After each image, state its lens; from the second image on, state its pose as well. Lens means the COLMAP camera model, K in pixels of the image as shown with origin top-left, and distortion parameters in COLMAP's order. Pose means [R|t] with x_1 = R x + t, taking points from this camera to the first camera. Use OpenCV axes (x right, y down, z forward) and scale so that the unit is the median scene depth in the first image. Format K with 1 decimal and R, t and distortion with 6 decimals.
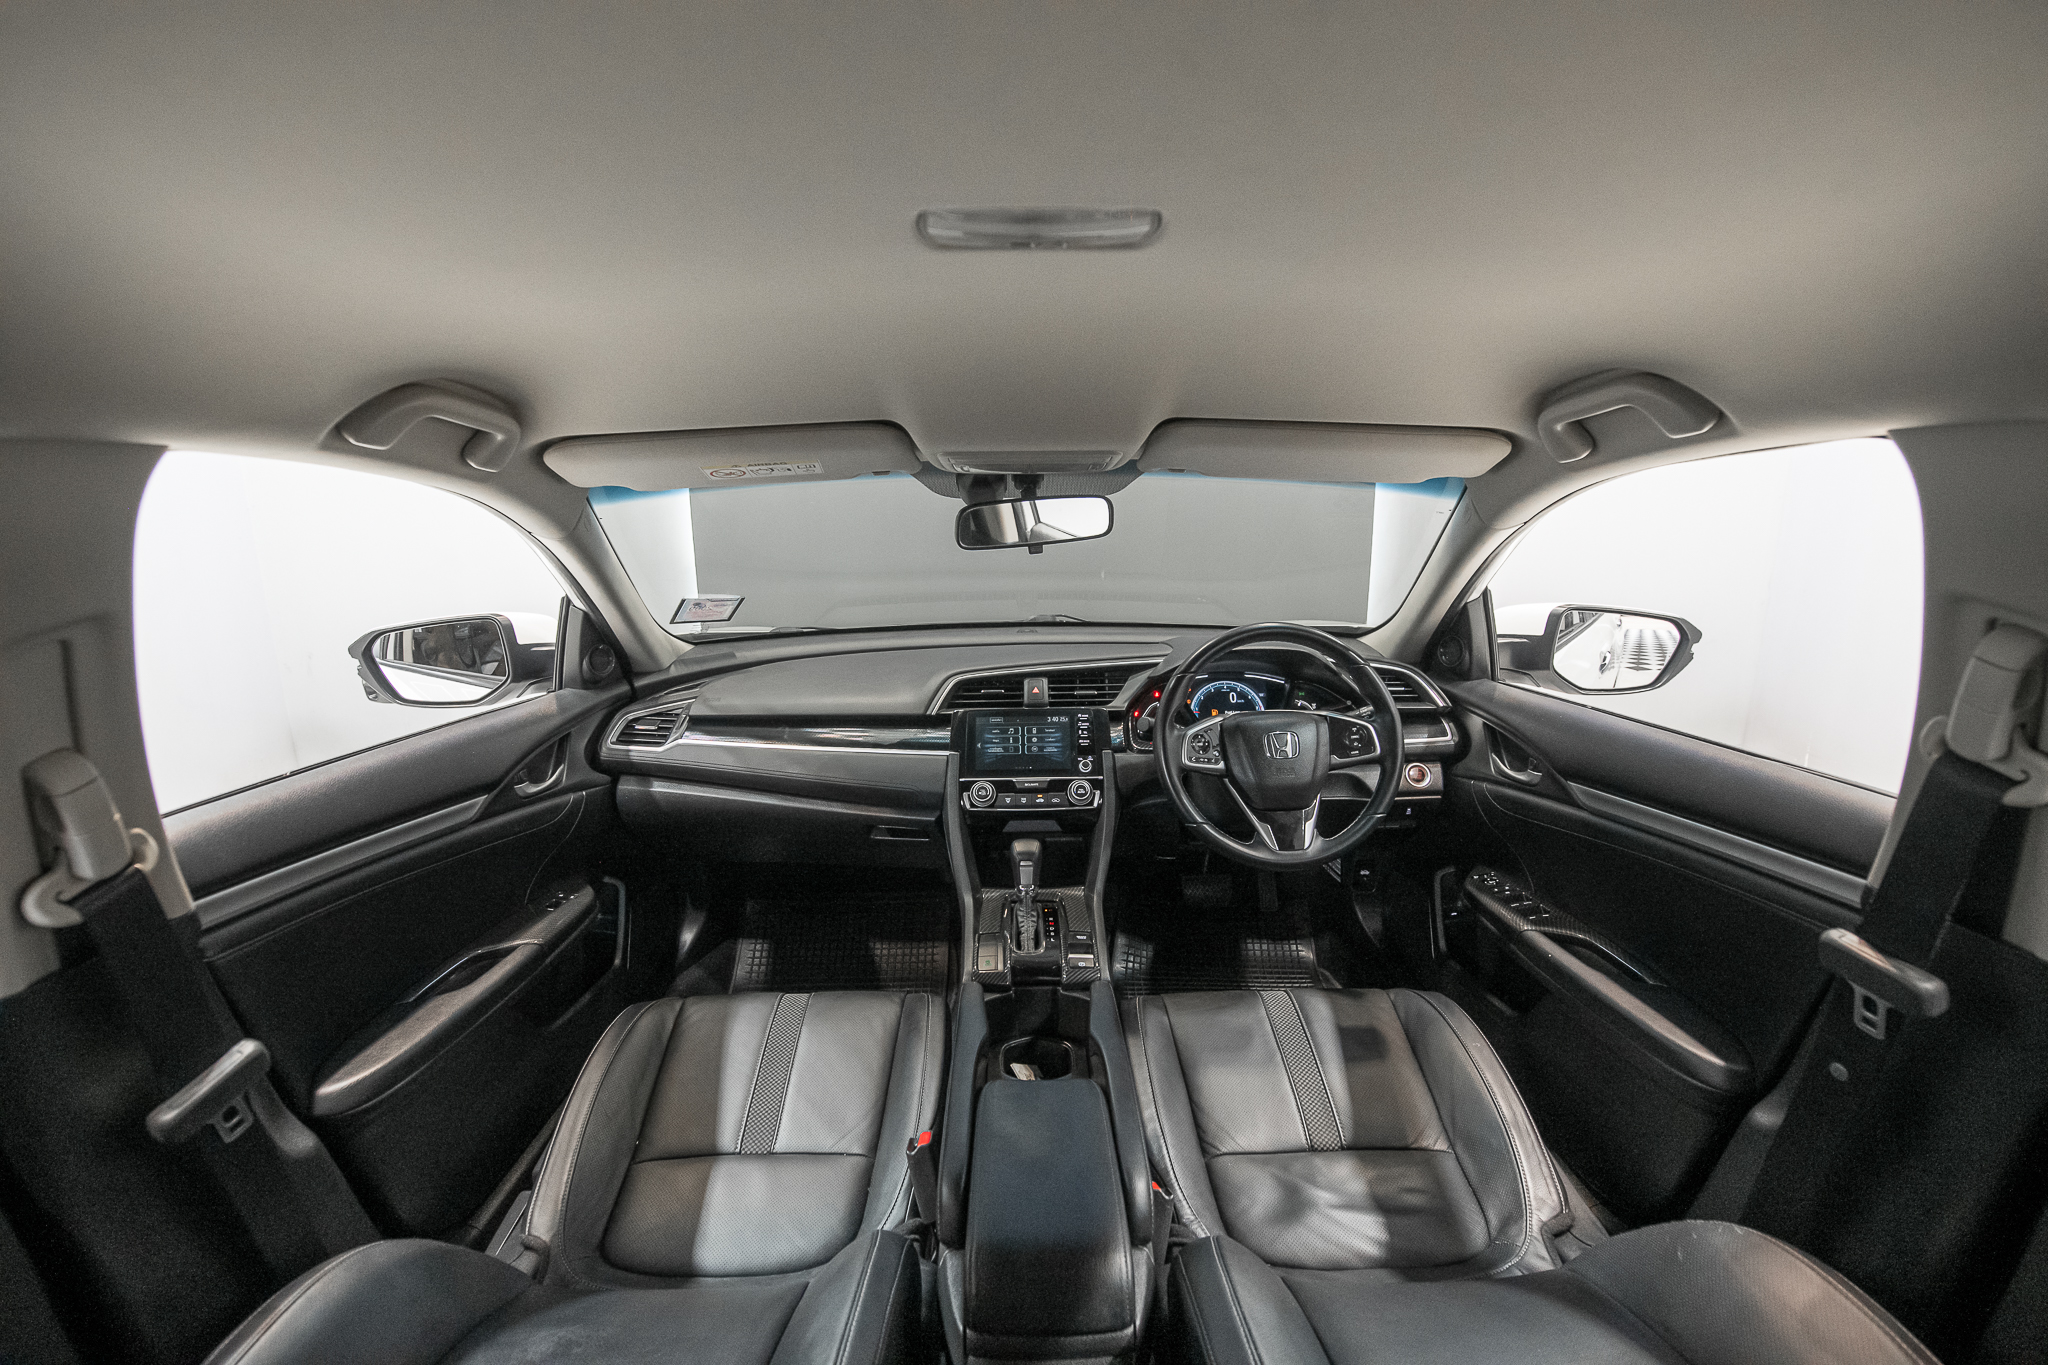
lens RADIAL K [[883.6, 0, 1027.1], [0, 883.6, 697.4], [0, 0, 1]] dist [-0.033809, -0.000154]
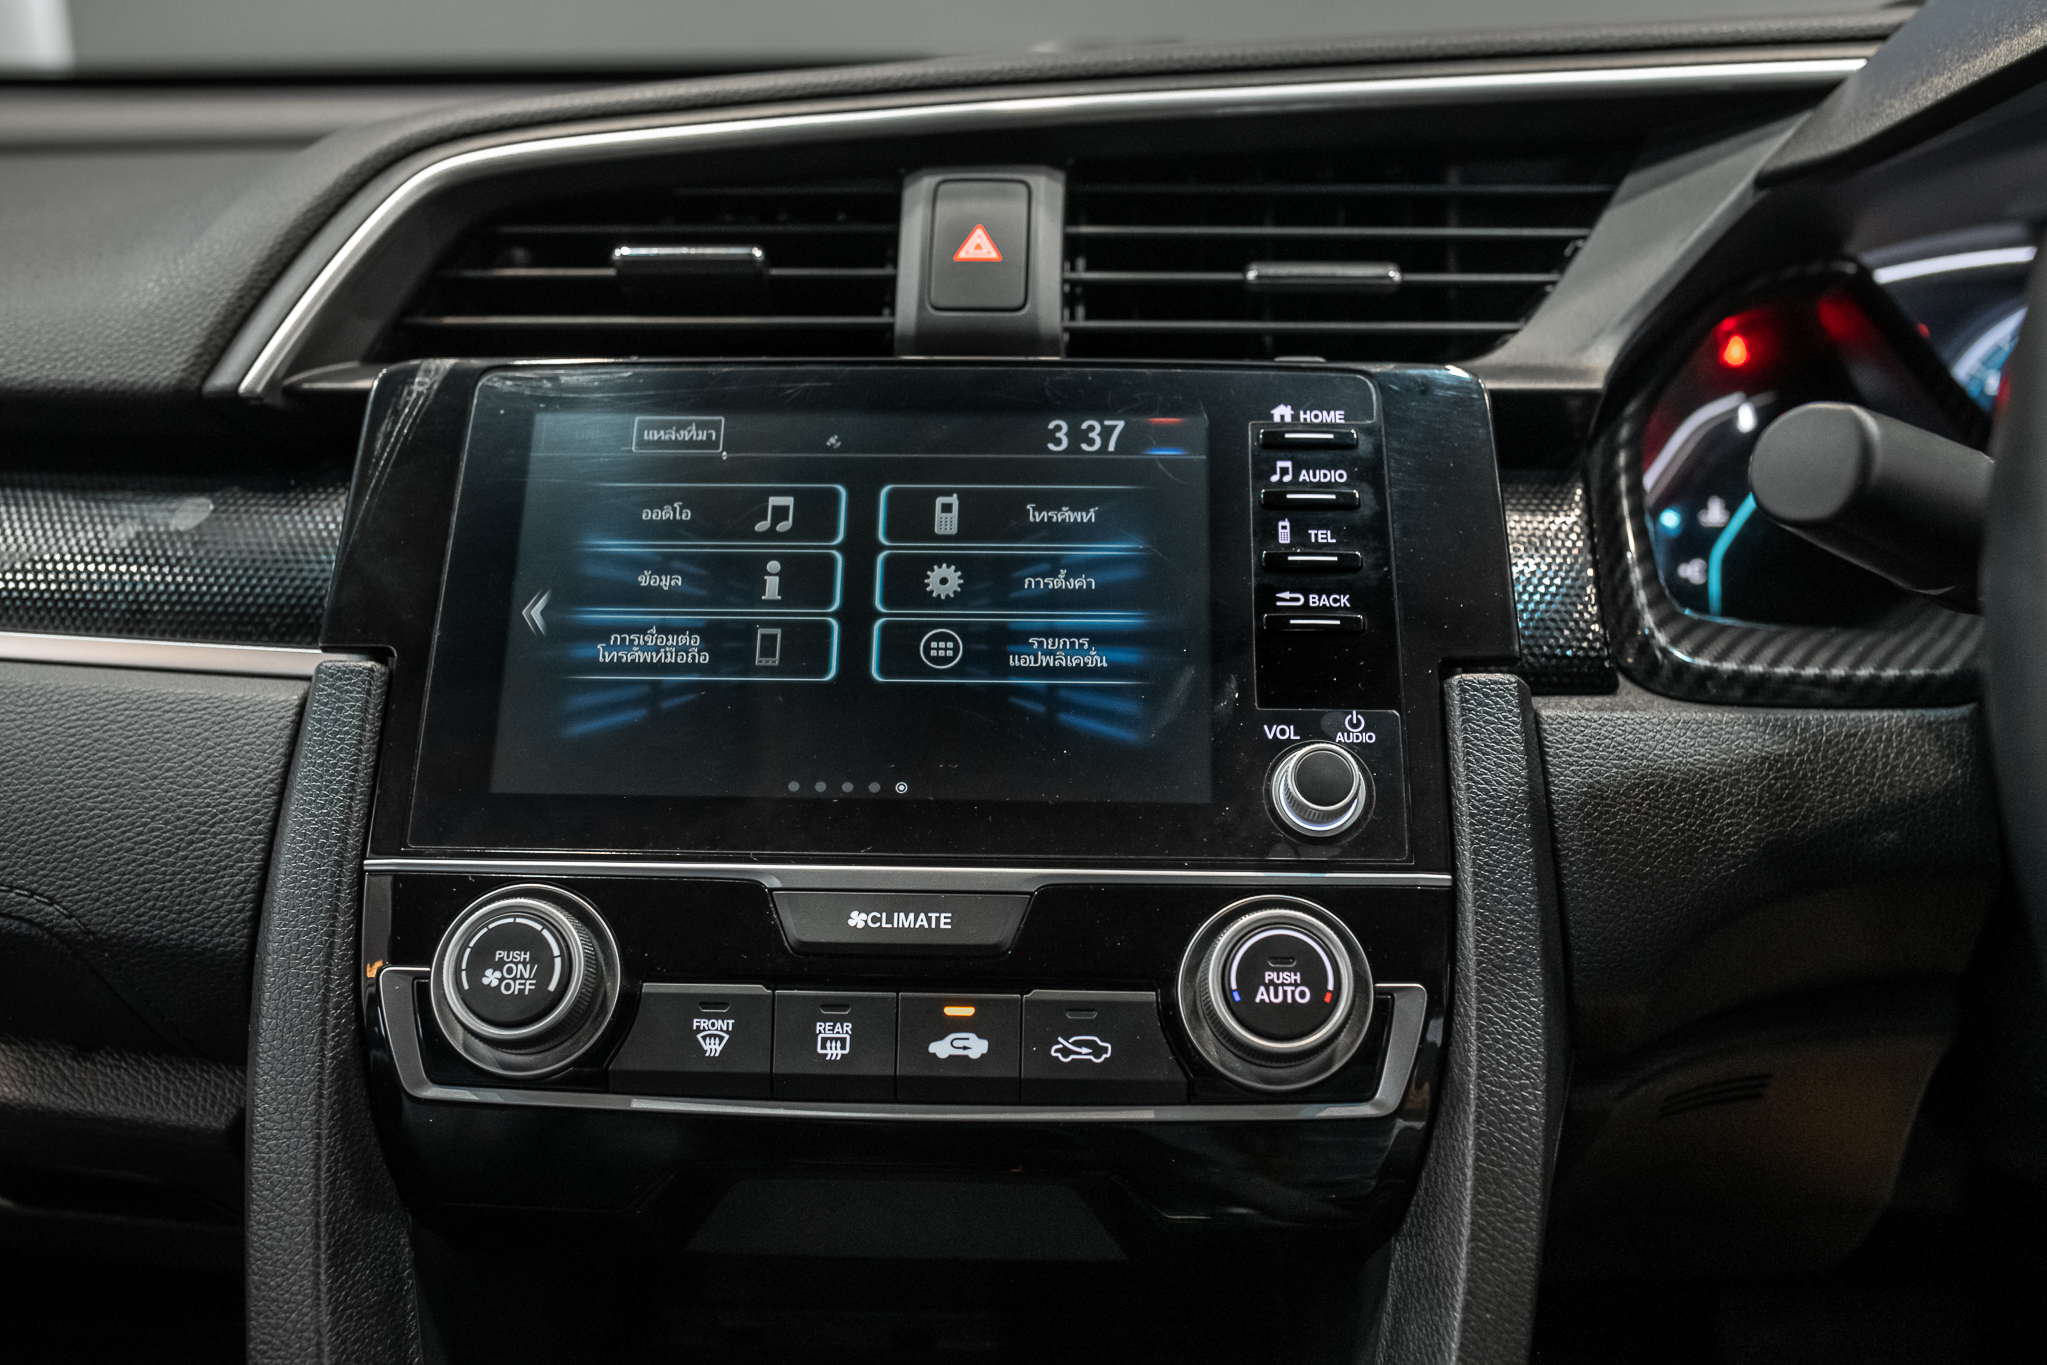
lens RADIAL K [[1975.5, 0, 1016.6], [0, 1975.5, 687.8], [0, 0, 1]] dist [-0.025640, 0.000000]
pose [[0.998573, 0.026060, -0.046613, 0.034164], [-0.023267, 0.997958, 0.059482, 0.046044], [0.048068, -0.058313, 0.997140, 0.698135]]
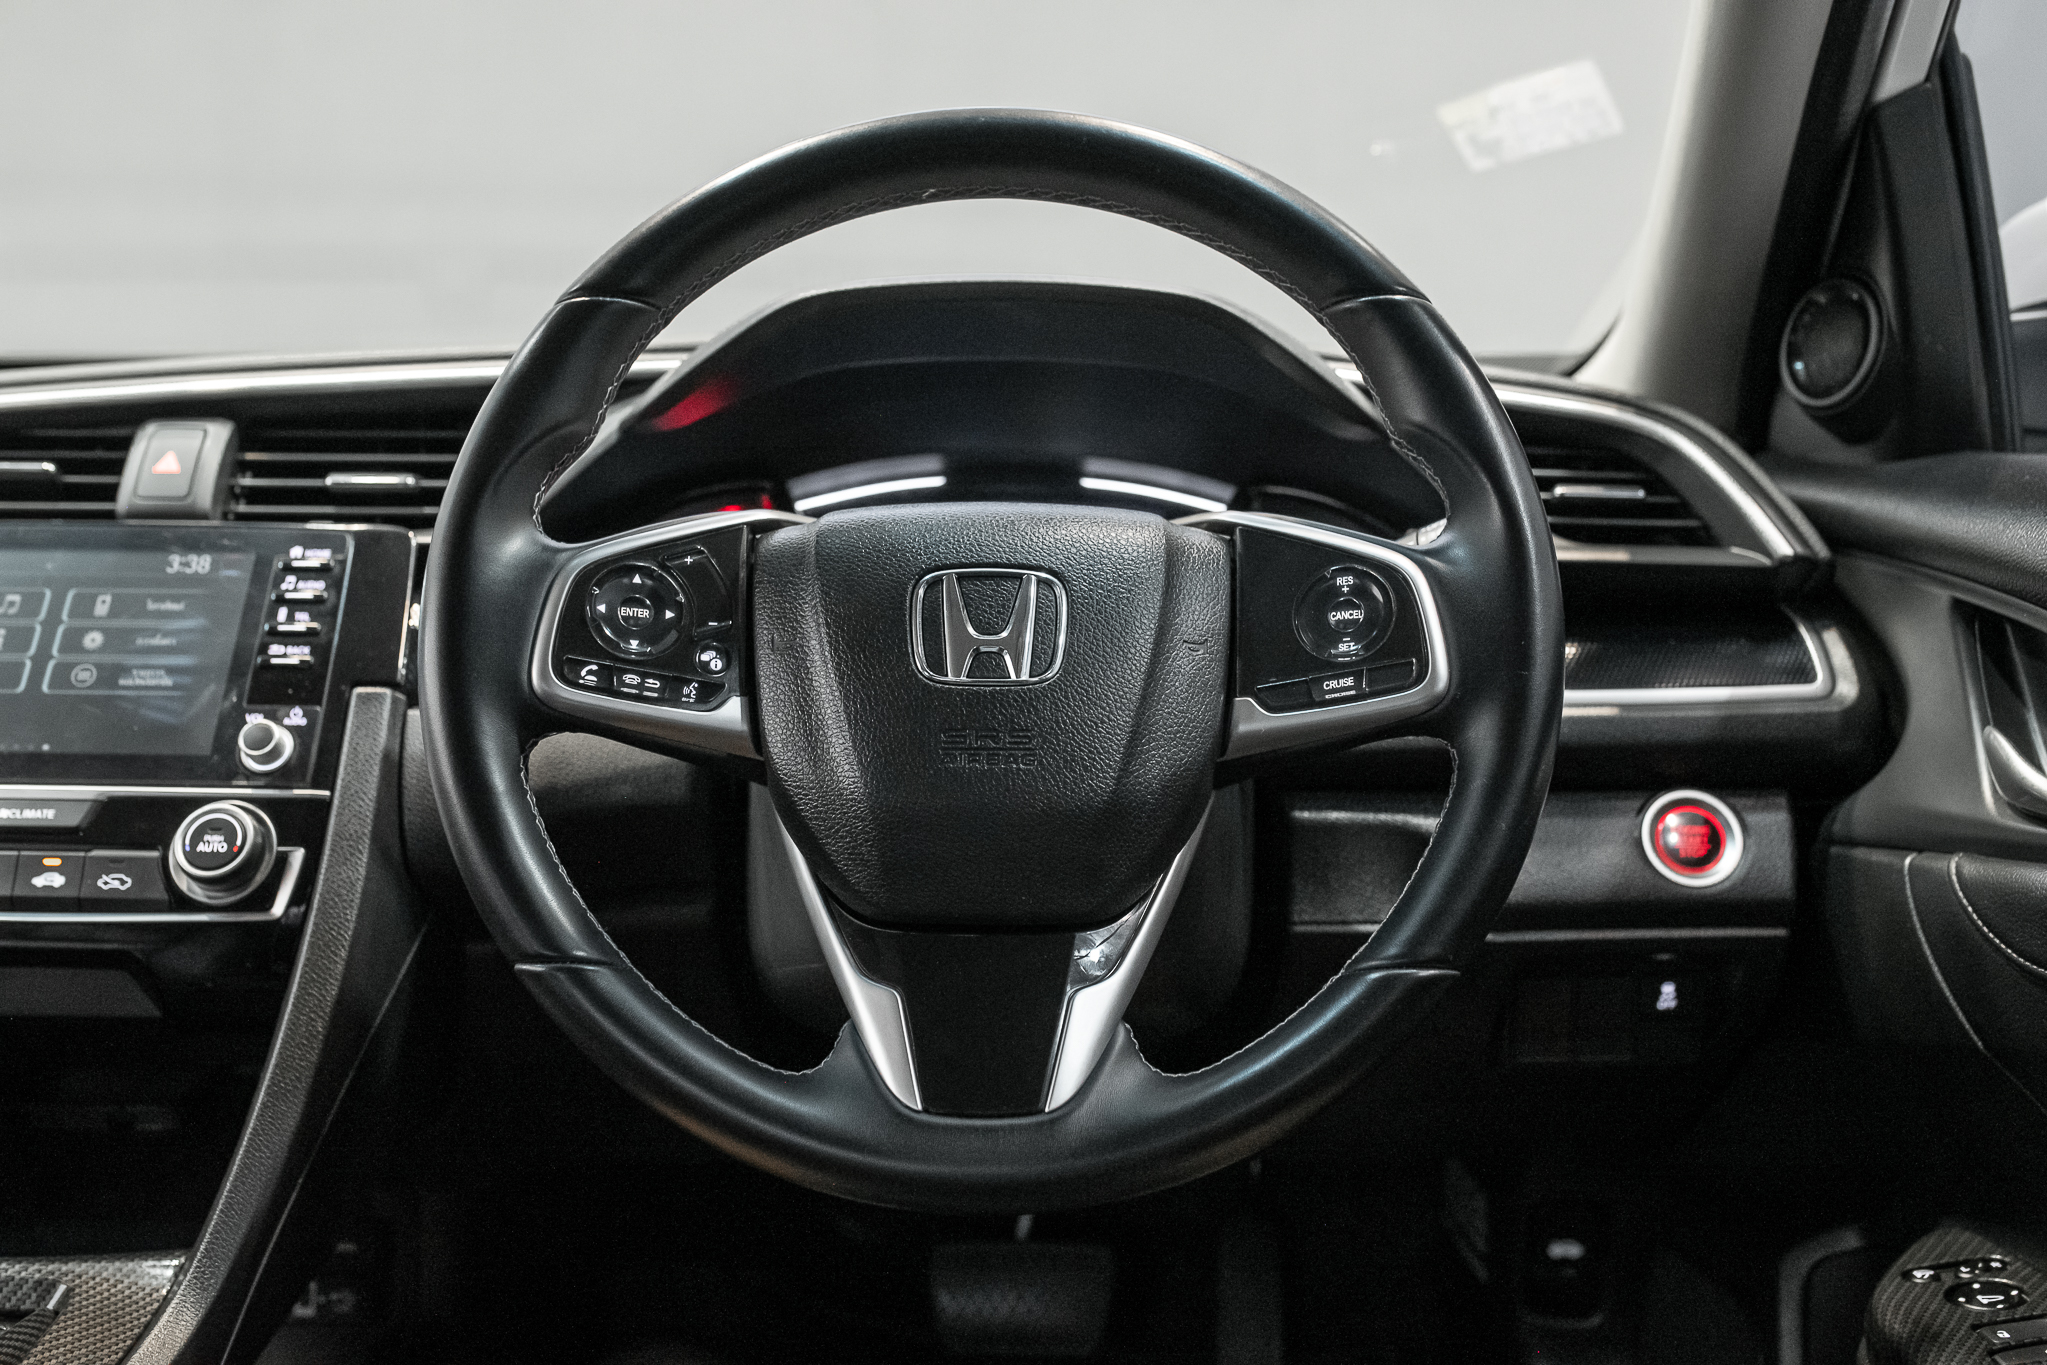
lens RADIAL K [[1975.5, 0, 1028.6], [0, 1975.5, 661.9], [0, 0, 1]] dist [-0.025640, 0.000000]
pose [[0.999340, 0.023688, -0.027544, 0.284368], [-0.026091, 0.995561, -0.090427, 0.096718], [0.025280, 0.091086, 0.995522, 0.462936]]
